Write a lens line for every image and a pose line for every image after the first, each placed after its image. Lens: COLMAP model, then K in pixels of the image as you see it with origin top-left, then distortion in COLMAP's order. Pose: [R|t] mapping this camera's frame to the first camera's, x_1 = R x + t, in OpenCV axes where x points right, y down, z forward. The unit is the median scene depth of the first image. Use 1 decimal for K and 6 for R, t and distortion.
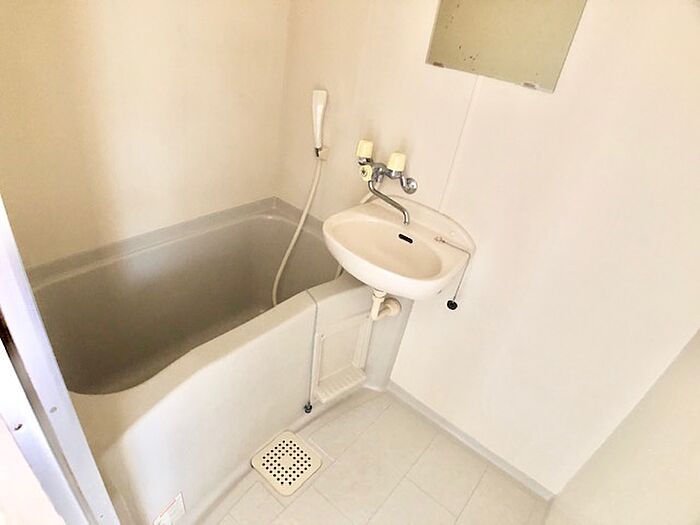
lens RADIAL K [[388.0, 0, 344.1], [0, 388.0, 260.1], [0, 0, 1]] dist [-0.098921, 0.026570]
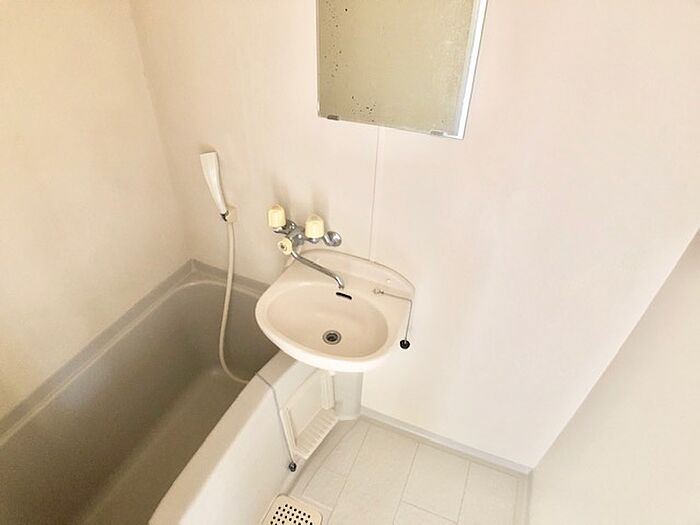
lens RADIAL K [[388.0, 0, 344.1], [0, 388.0, 260.1], [0, 0, 1]] dist [-0.098921, 0.026570]
pose [[0.950886, -0.273425, 0.145100, 0.044376], [0.253637, 0.956952, 0.141109, -0.270707], [-0.177436, -0.097376, 0.979303, 0.067250]]
